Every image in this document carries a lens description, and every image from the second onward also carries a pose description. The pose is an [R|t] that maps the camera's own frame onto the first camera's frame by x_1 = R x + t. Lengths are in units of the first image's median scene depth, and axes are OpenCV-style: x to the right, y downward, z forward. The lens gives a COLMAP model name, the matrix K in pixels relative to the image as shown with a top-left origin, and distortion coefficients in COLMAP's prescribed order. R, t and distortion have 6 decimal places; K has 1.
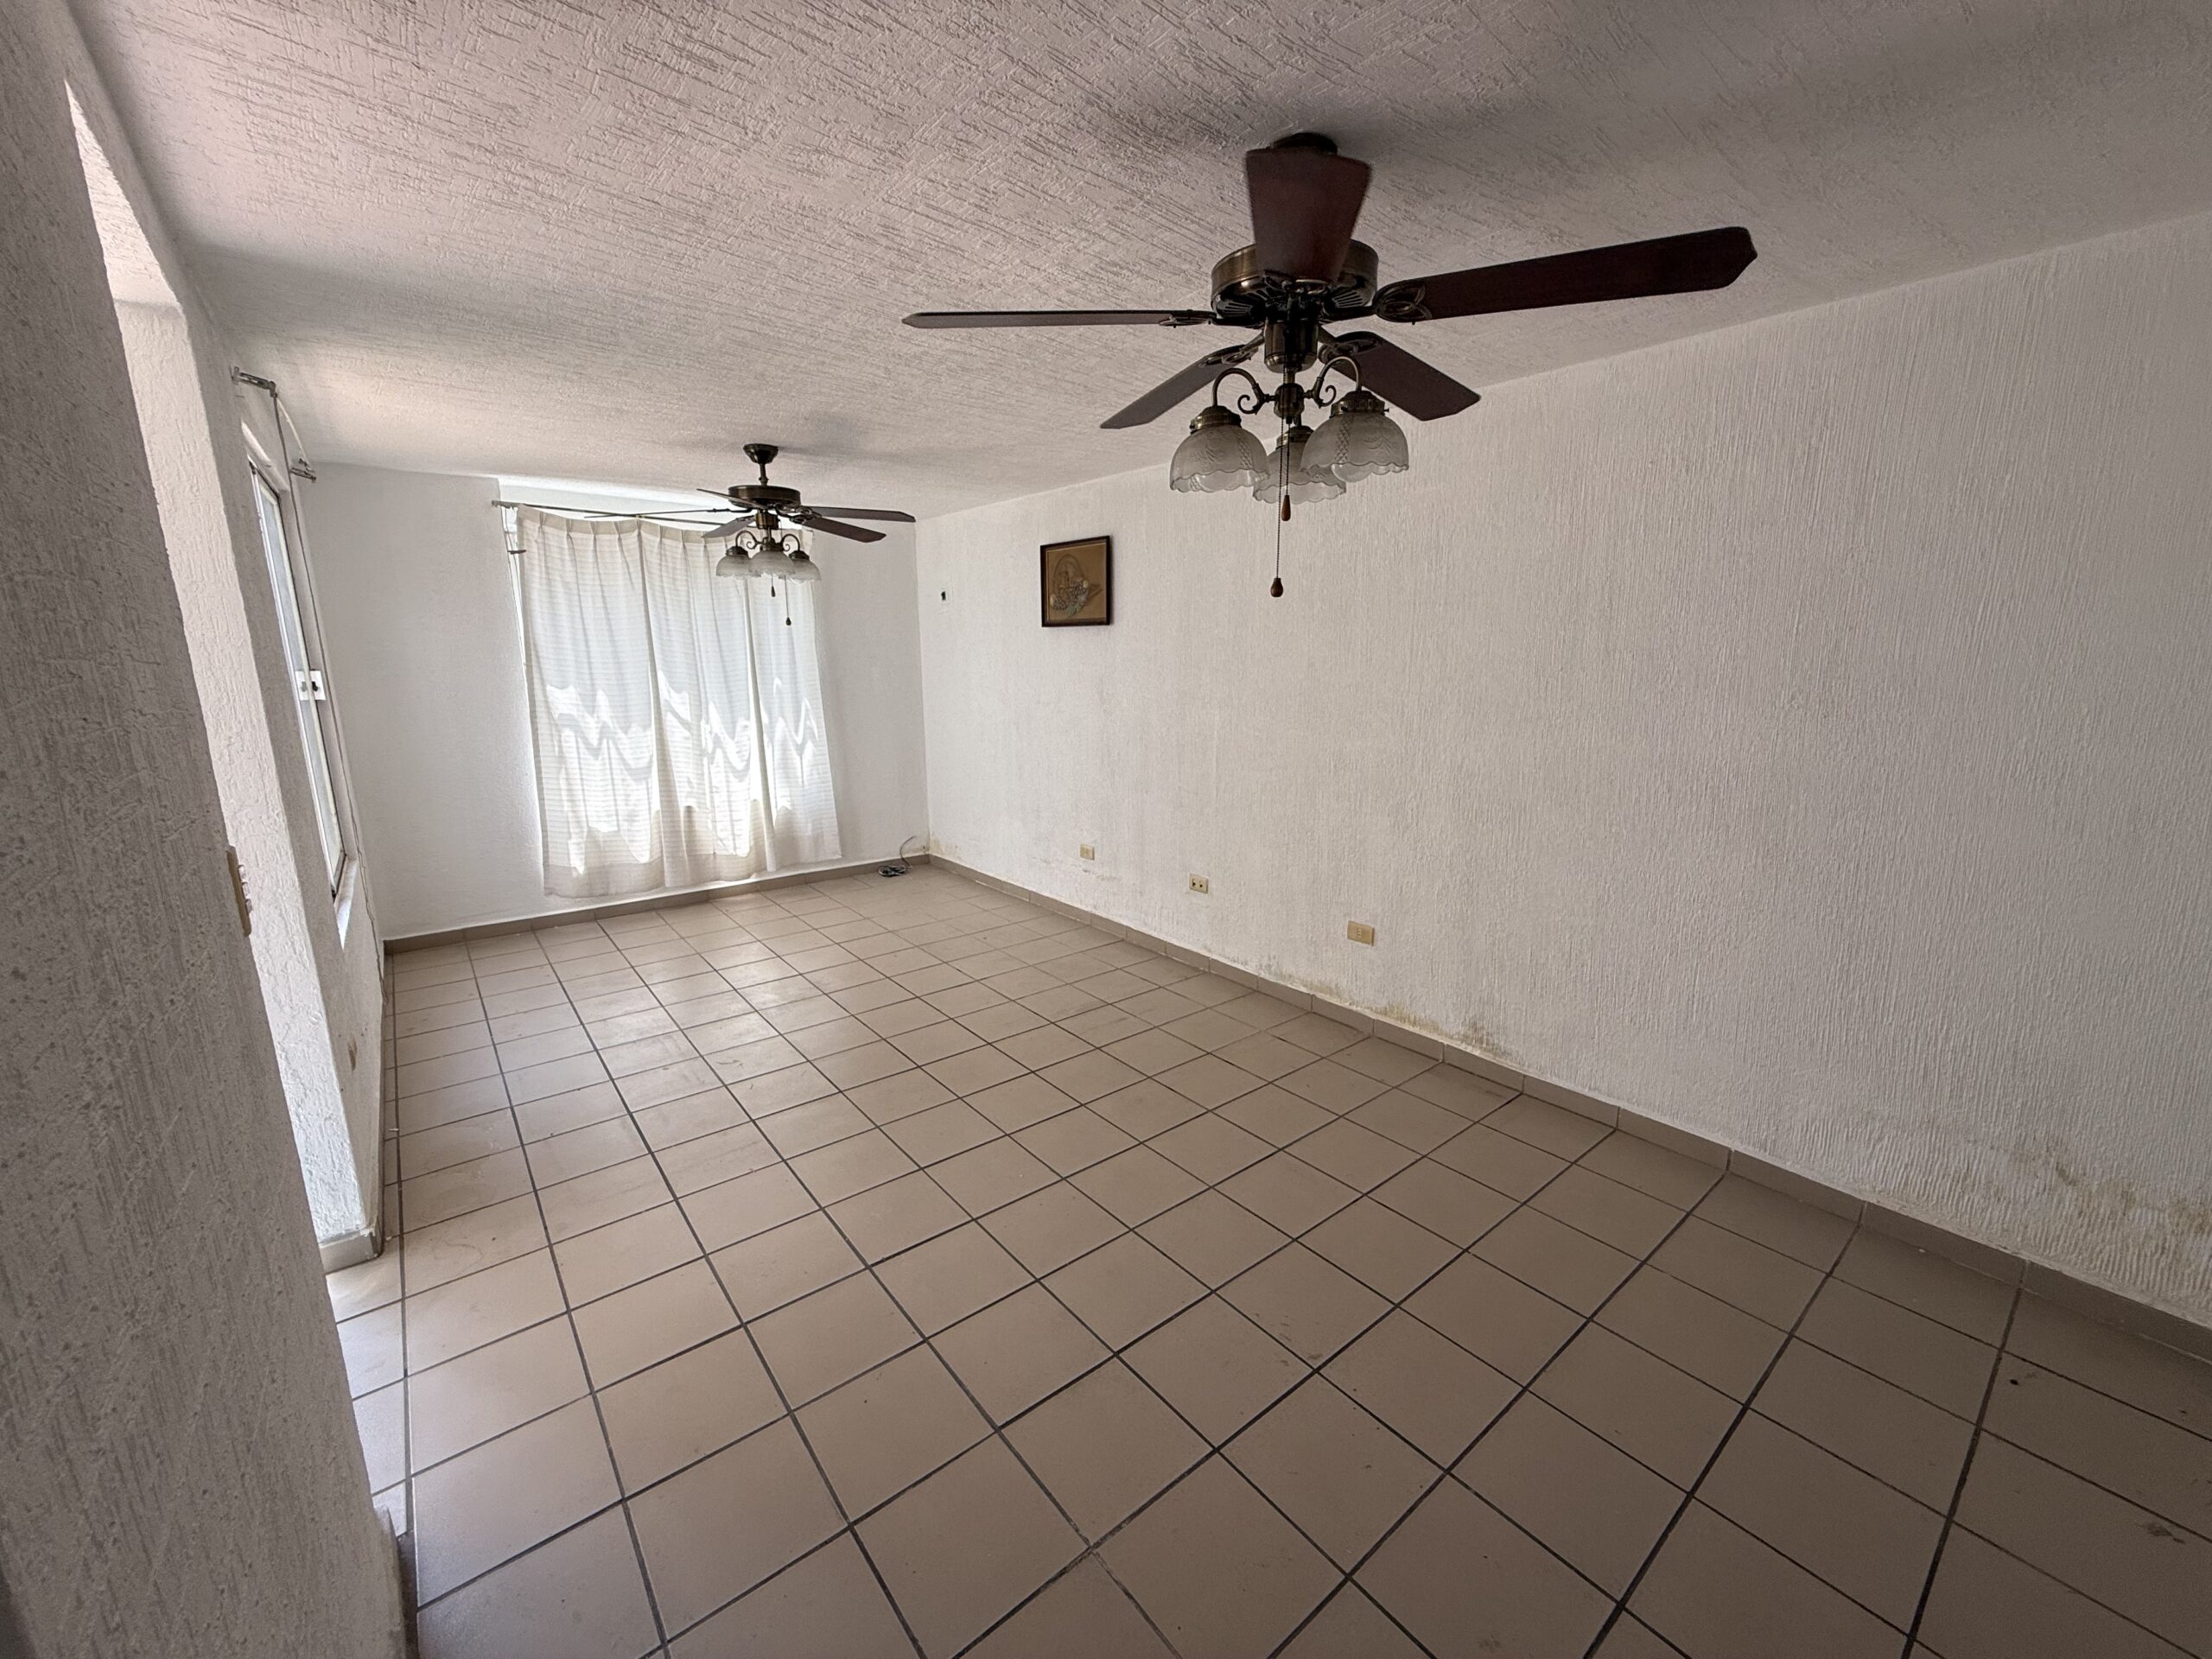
lens RADIAL K [[880.9, 0, 1117.7], [0, 880.9, 842.8], [0, 0, 1]] dist [-0.007793, 0.000045]
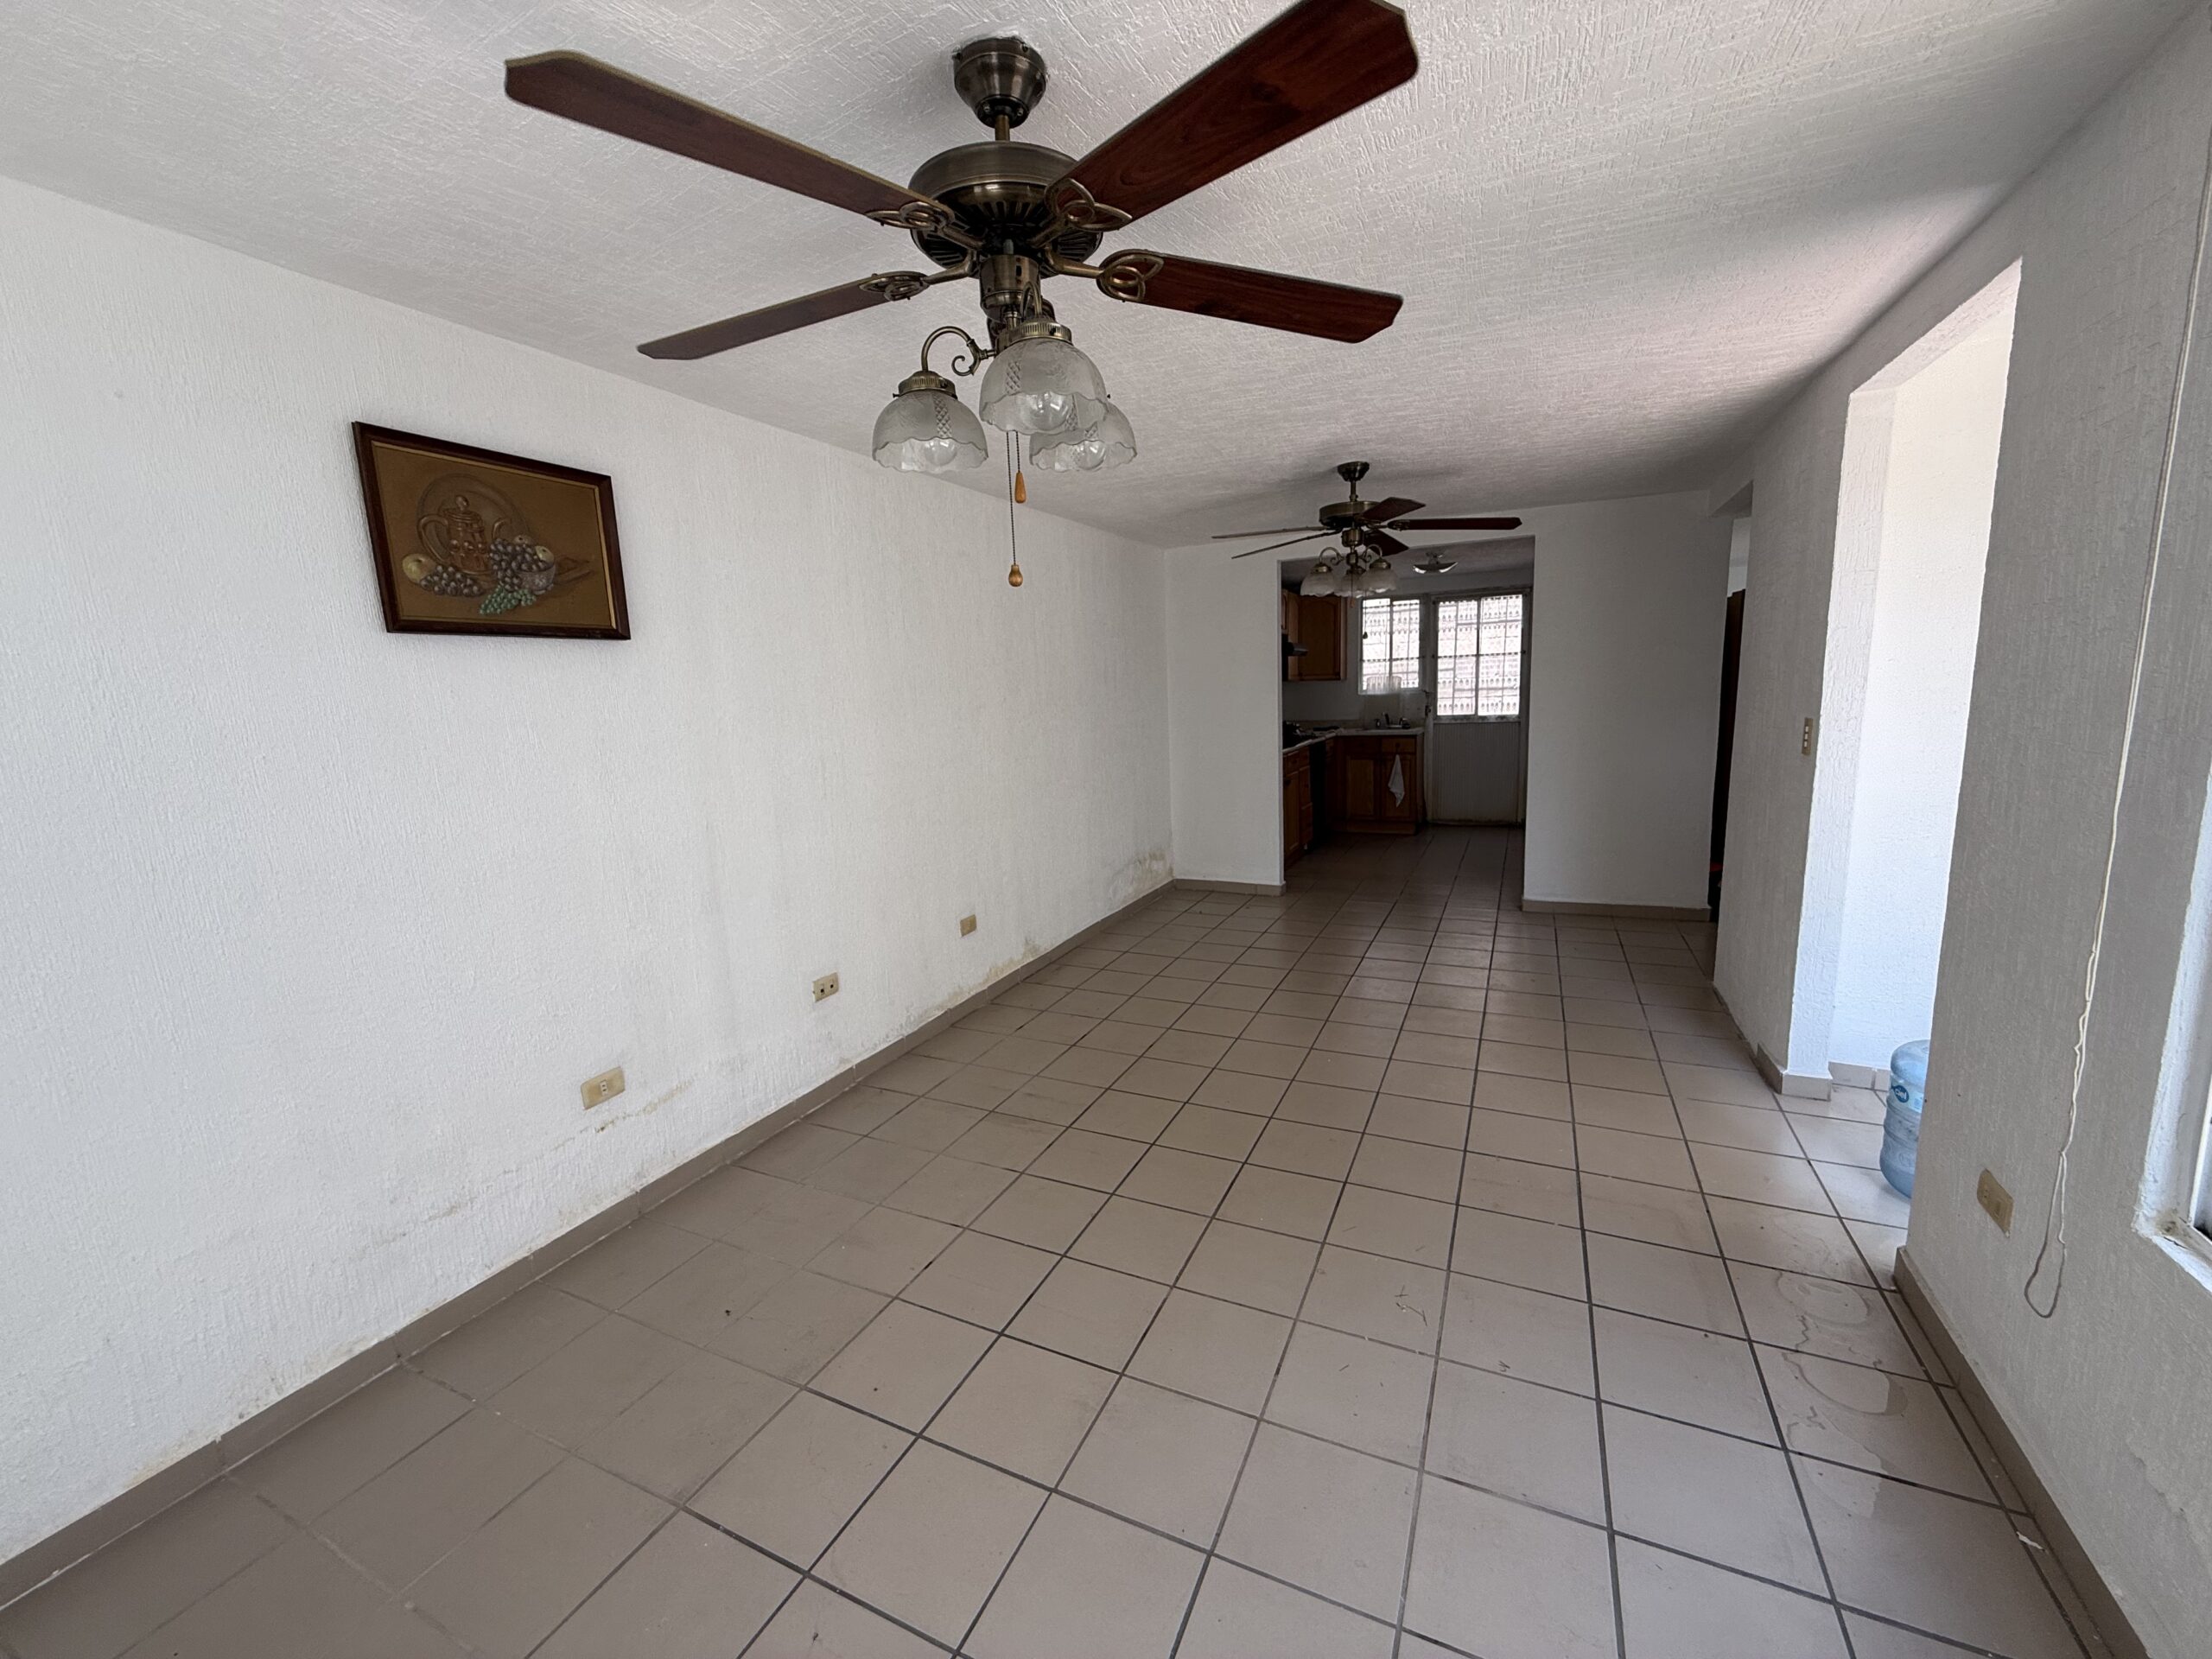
lens RADIAL K [[880.9, 0, 1086.9], [0, 880.9, 825.8], [0, 0, 1]] dist [-0.007793, 0.000045]
pose [[-0.398980, -0.132099, 0.907395, -0.619588], [0.238311, 0.940627, 0.241722, -0.197899], [-0.885451, 0.312684, -0.343810, 0.948484]]
